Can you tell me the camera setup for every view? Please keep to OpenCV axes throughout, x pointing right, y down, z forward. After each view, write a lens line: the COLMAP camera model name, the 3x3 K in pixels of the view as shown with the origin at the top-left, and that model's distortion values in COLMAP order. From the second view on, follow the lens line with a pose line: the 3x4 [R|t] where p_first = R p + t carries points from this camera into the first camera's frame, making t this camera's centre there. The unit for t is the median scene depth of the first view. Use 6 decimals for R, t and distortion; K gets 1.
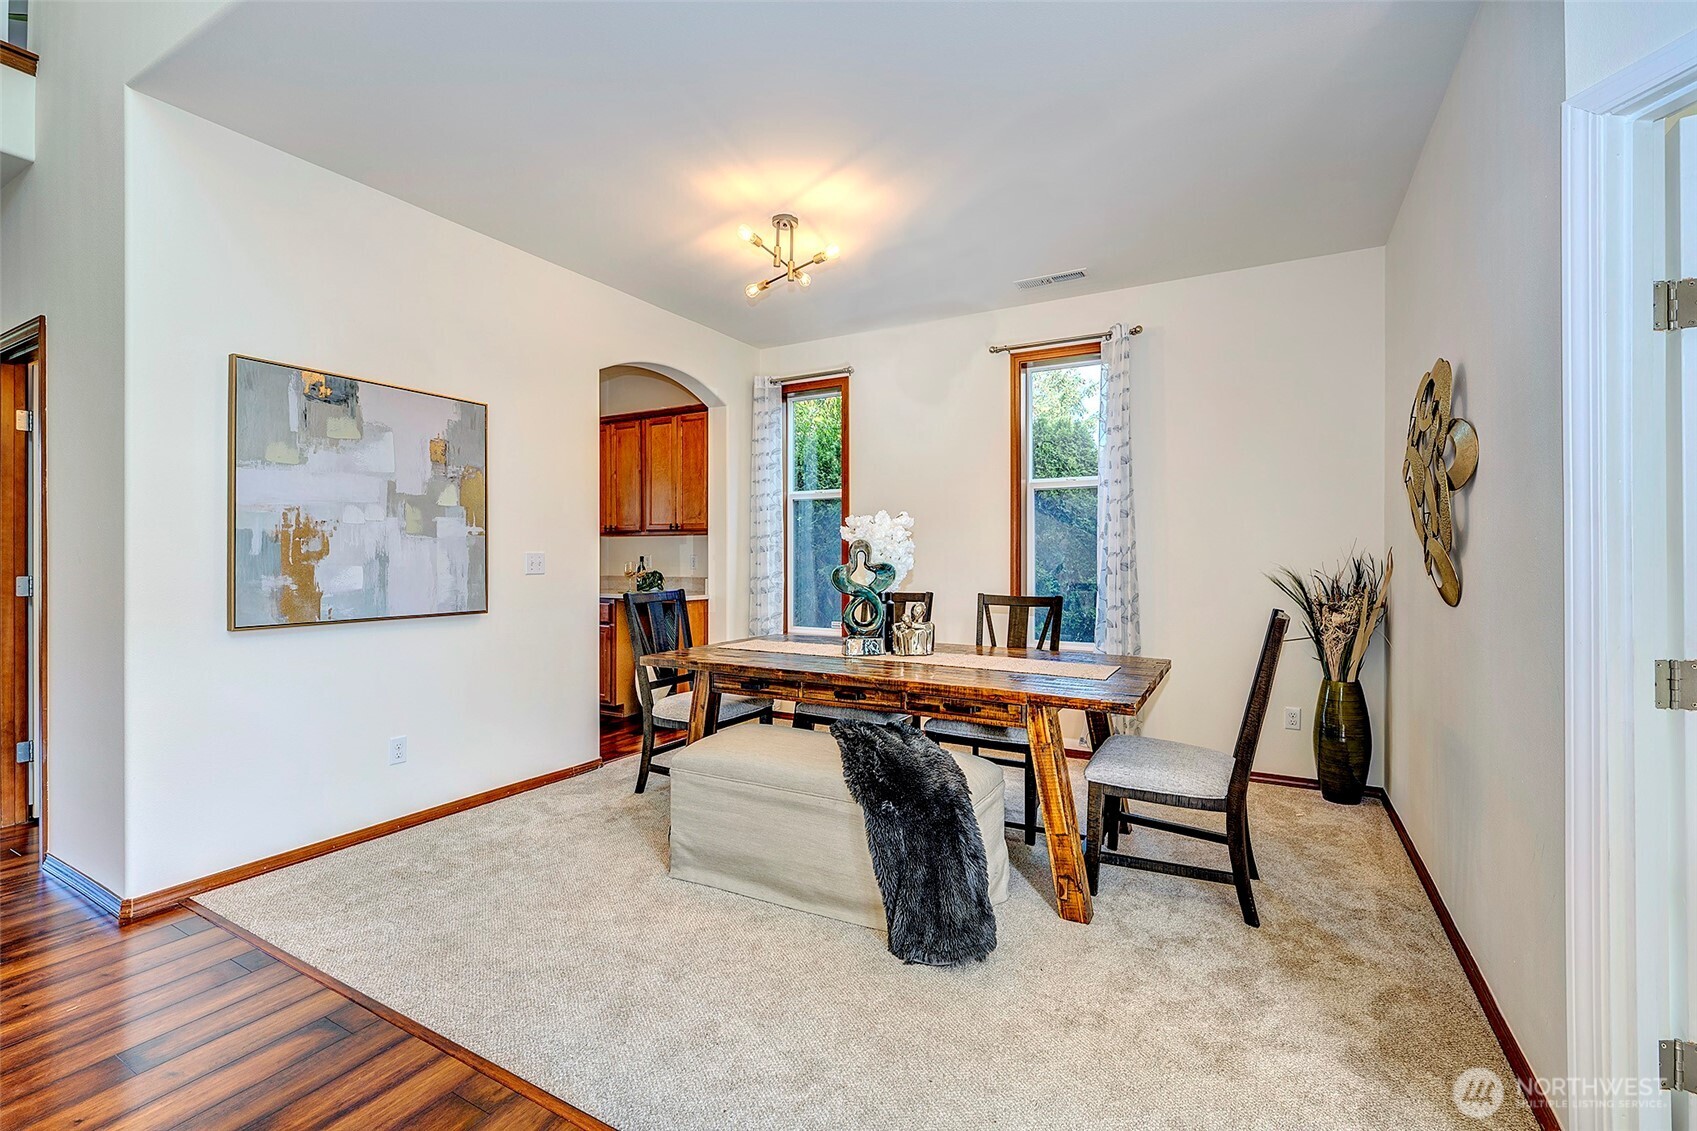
lens RADIAL K [[735.9, 0, 856.1], [0, 735.9, 555.9], [0, 0, 1]] dist [-0.001959, -0.000152]
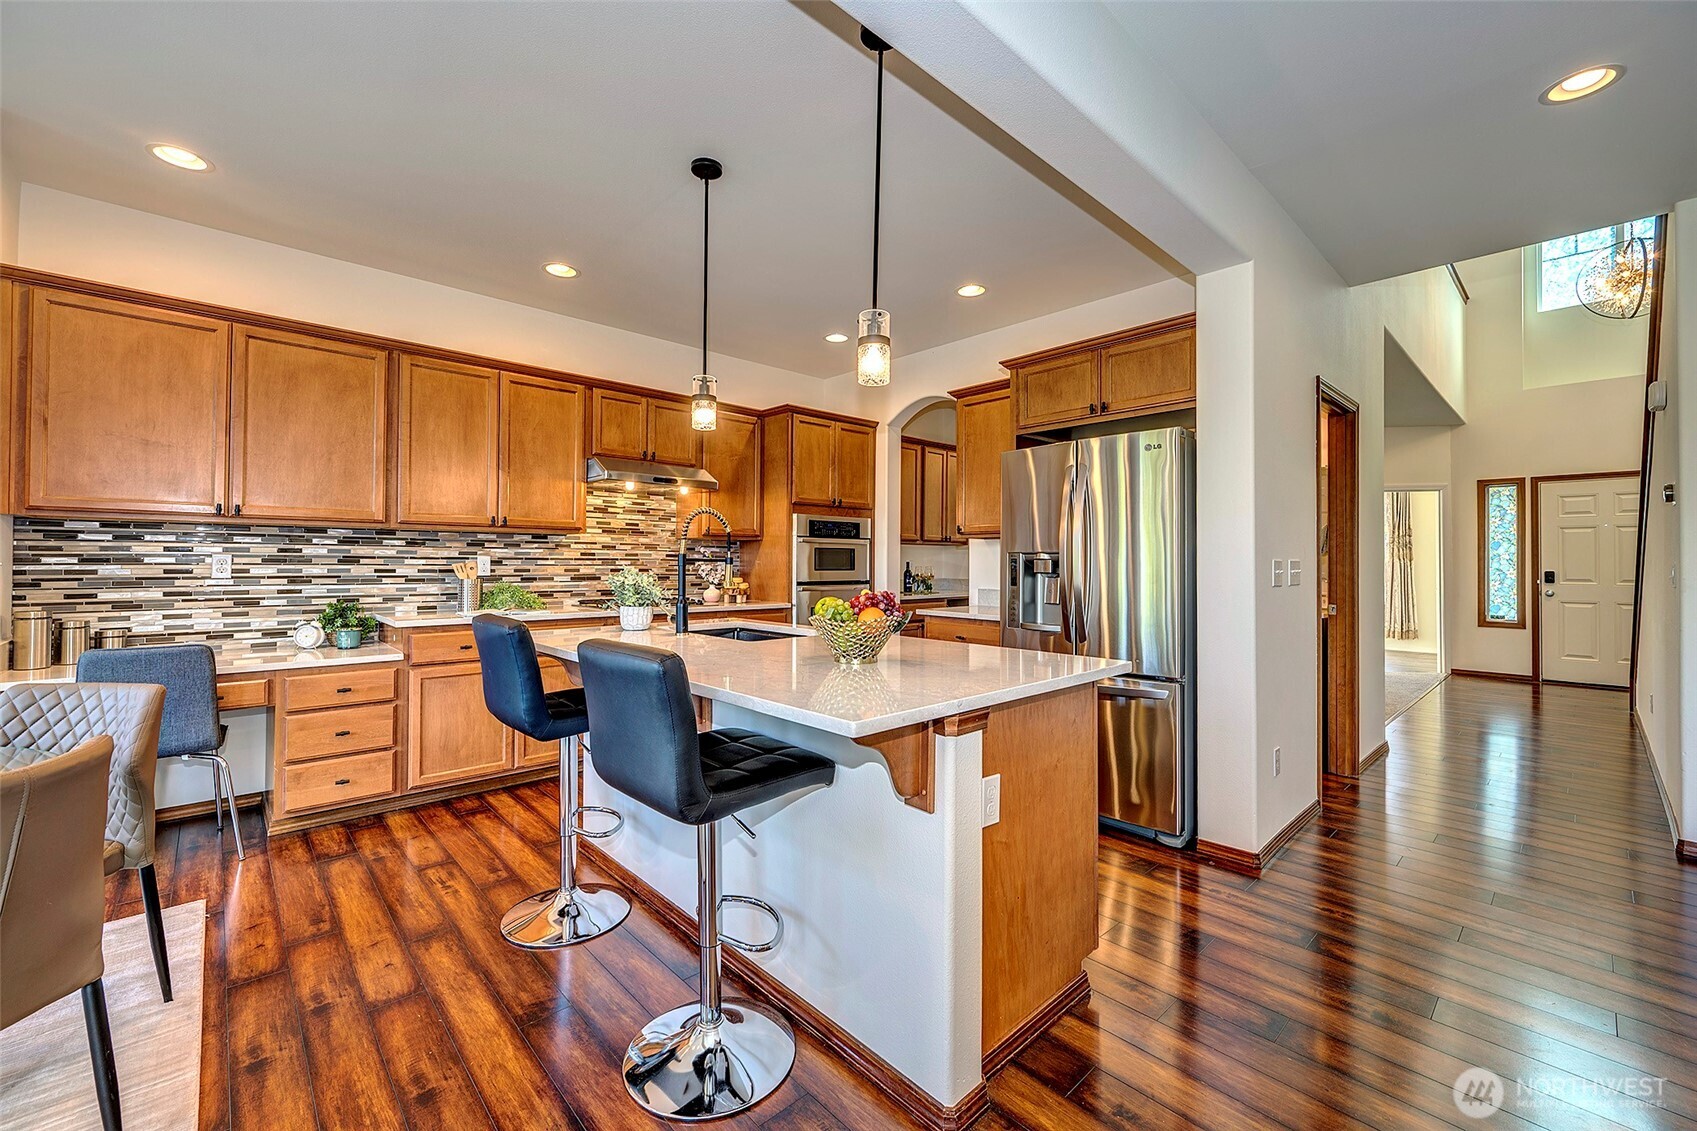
lens RADIAL K [[692.1, 0, 849.9], [0, 692.1, 553.2], [0, 0, 1]] dist [-0.001418, -0.000326]
pose [[0.304510, 0.012724, 0.952424, -2.398393], [-0.005234, 0.999918, -0.011685, -0.002537], [-0.952495, -0.001427, 0.304552, 1.349387]]
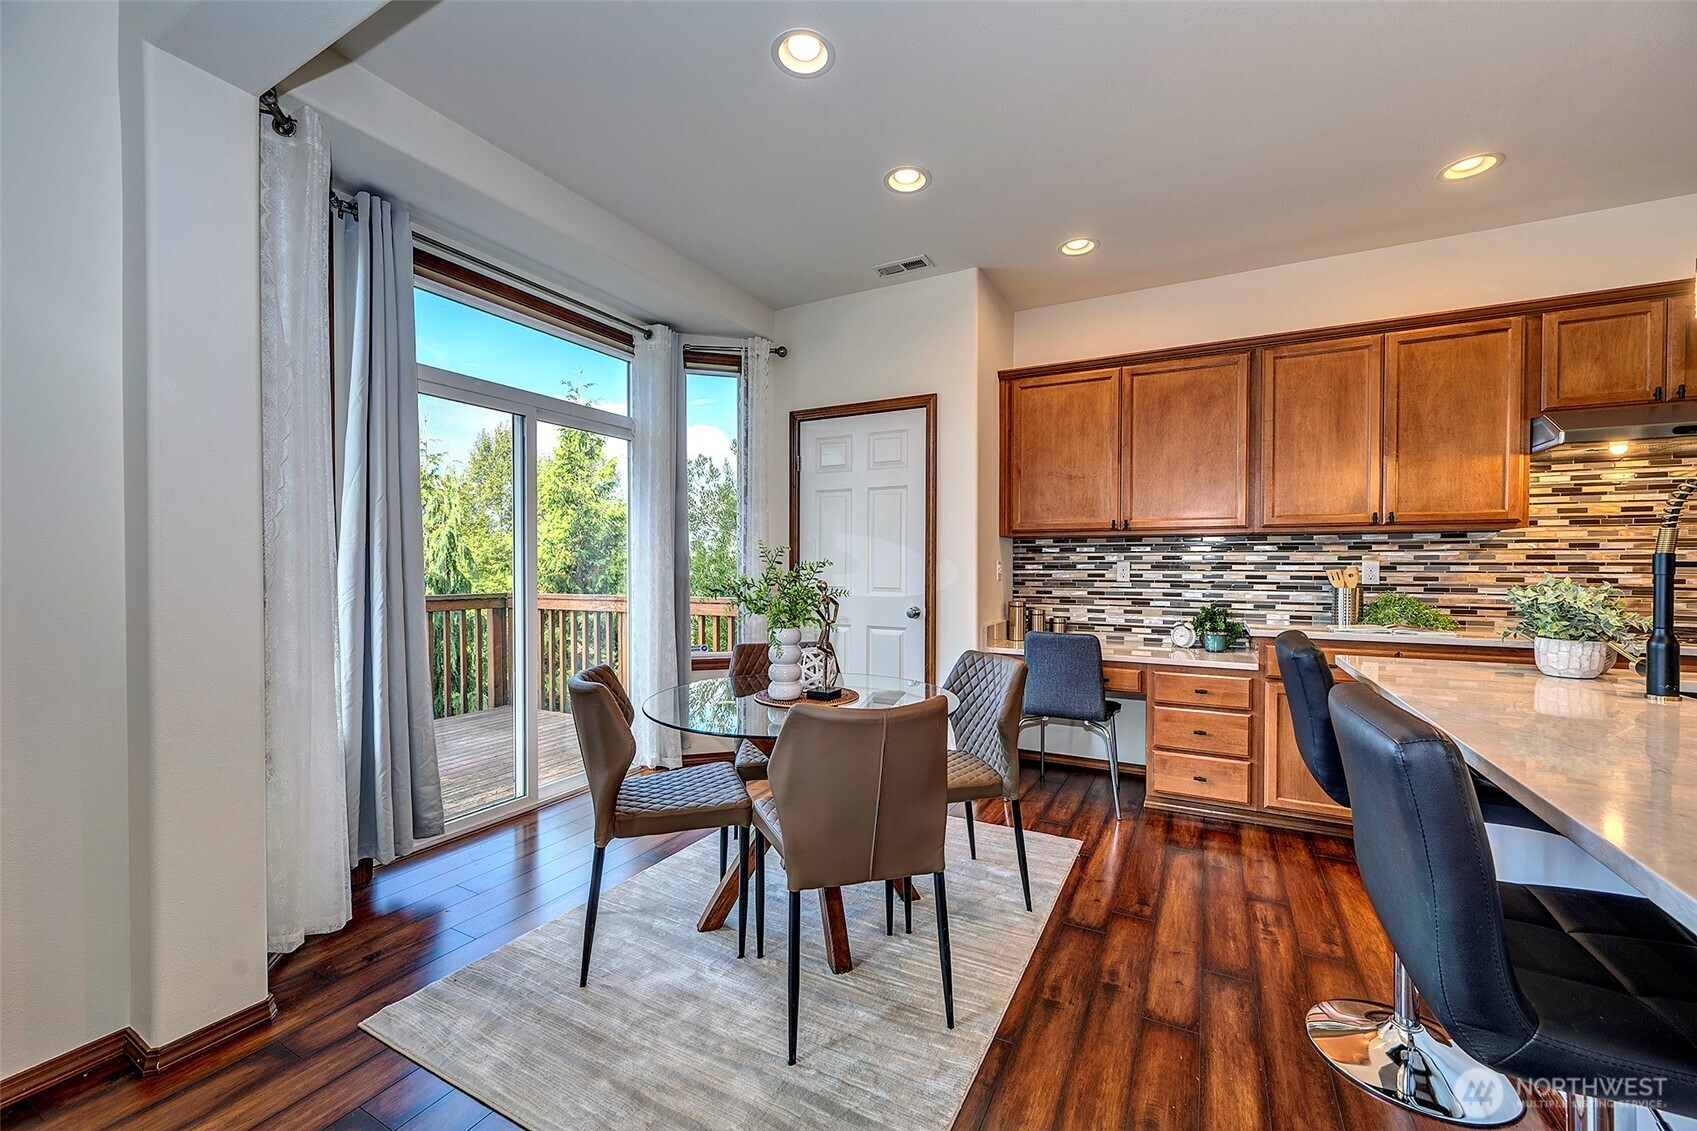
lens RADIAL K [[667.7, 0, 851.3], [0, 667.7, 572.5], [0, 0, 1]] dist [-0.000901, -0.000191]
pose [[0.999766, 0.000757, 0.021612, -2.223493], [-0.000990, 0.999942, 0.010750, -0.001123], [-0.021603, -0.010769, 0.999709, 1.361115]]
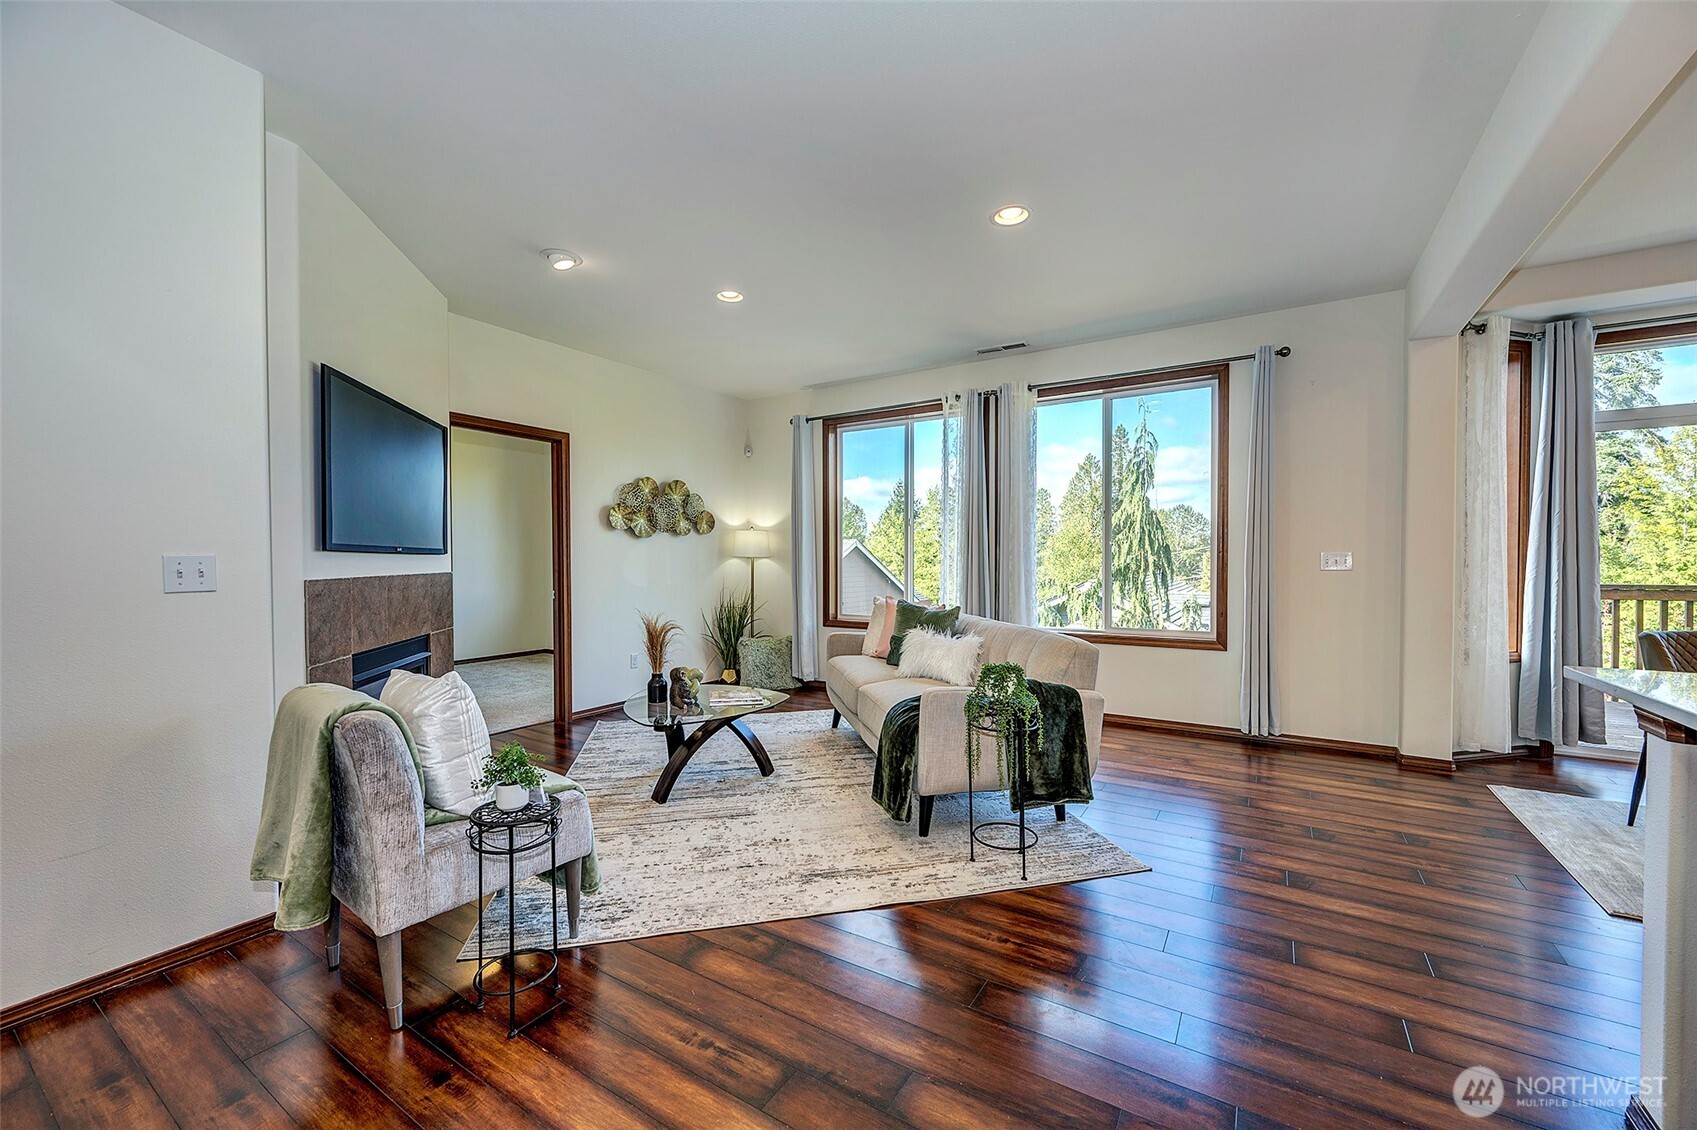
lens RADIAL K [[667.7, 0, 851.3], [0, 667.7, 572.0], [0, 0, 1]] dist [-0.000901, -0.000191]
pose [[-0.058463, 0.020465, -0.998080, -1.485765], [0.001827, 0.999790, 0.020393, -0.000051], [0.998288, -0.000631, -0.058488, 0.944592]]
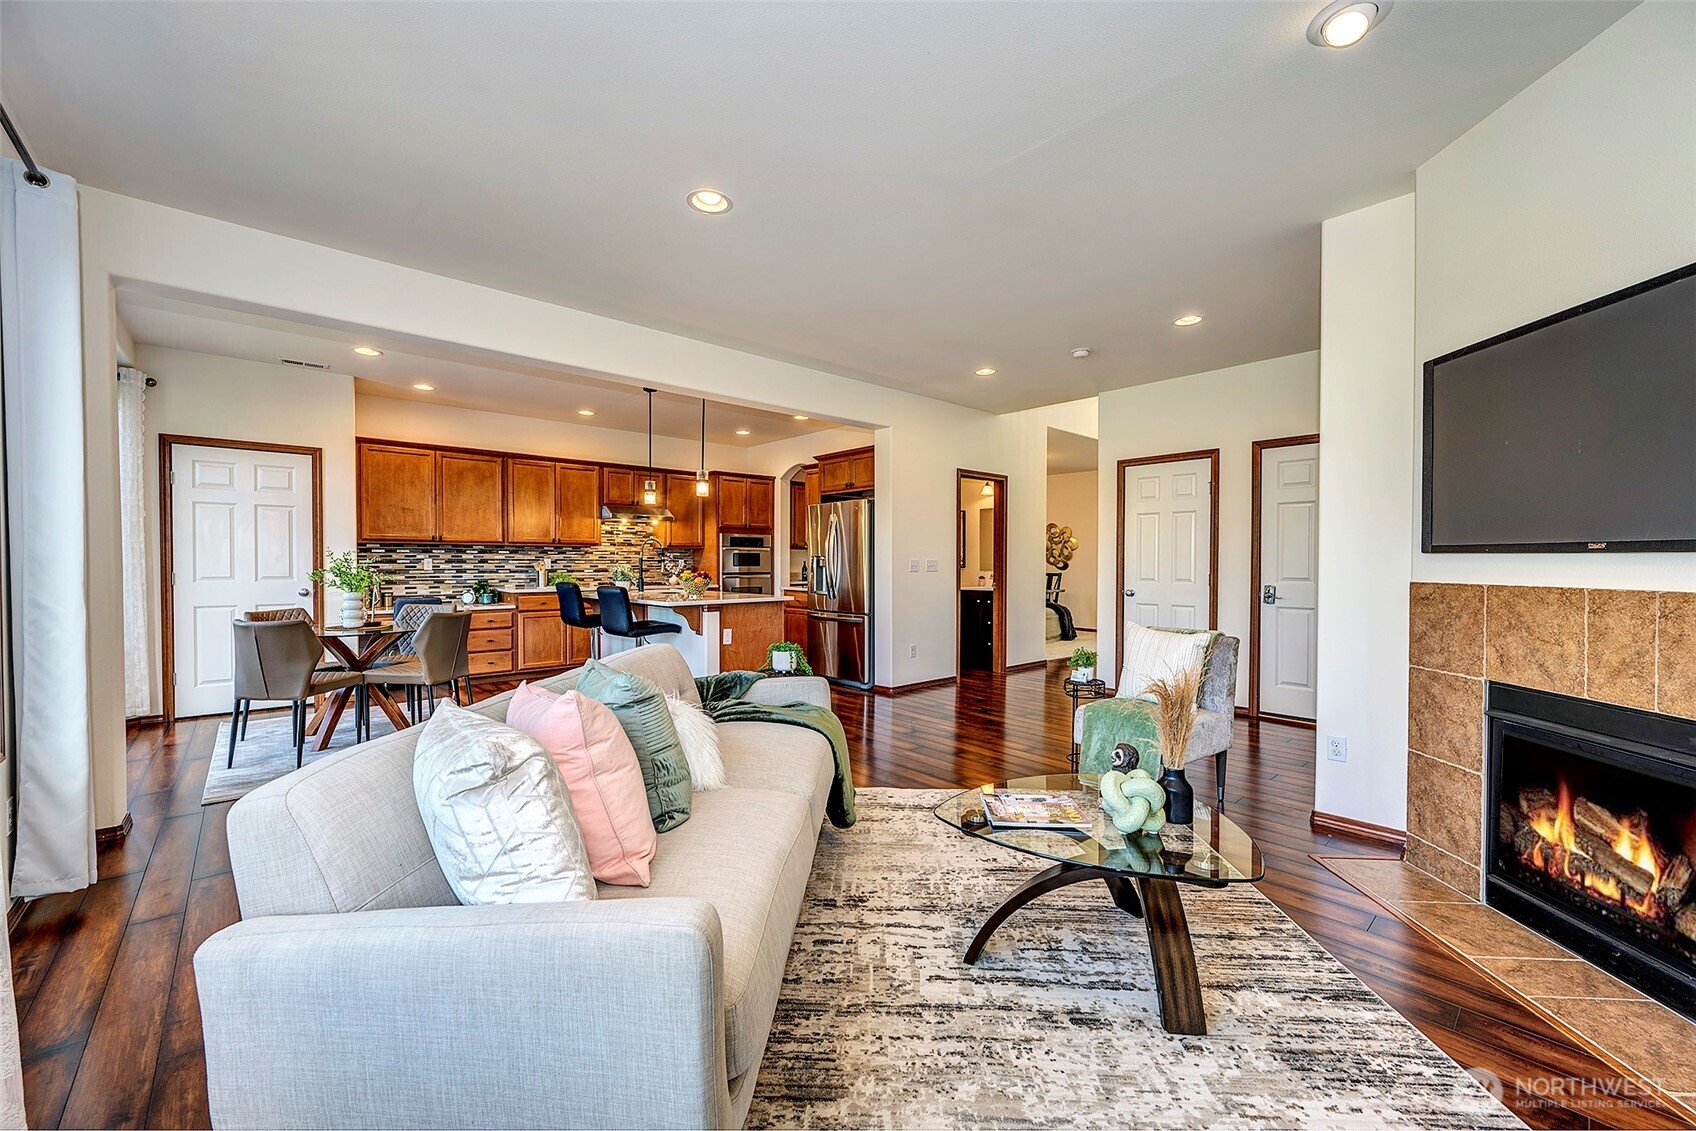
lens RADIAL K [[680.5, 0, 846.9], [0, 680.5, 571.5], [0, 0, 1]] dist [0.000236, -0.005792]
pose [[0.329208, -0.013375, 0.944163, -3.256571], [-0.000945, 0.999895, 0.014494, 0.000243], [-0.944257, -0.005663, 0.329160, 0.638547]]
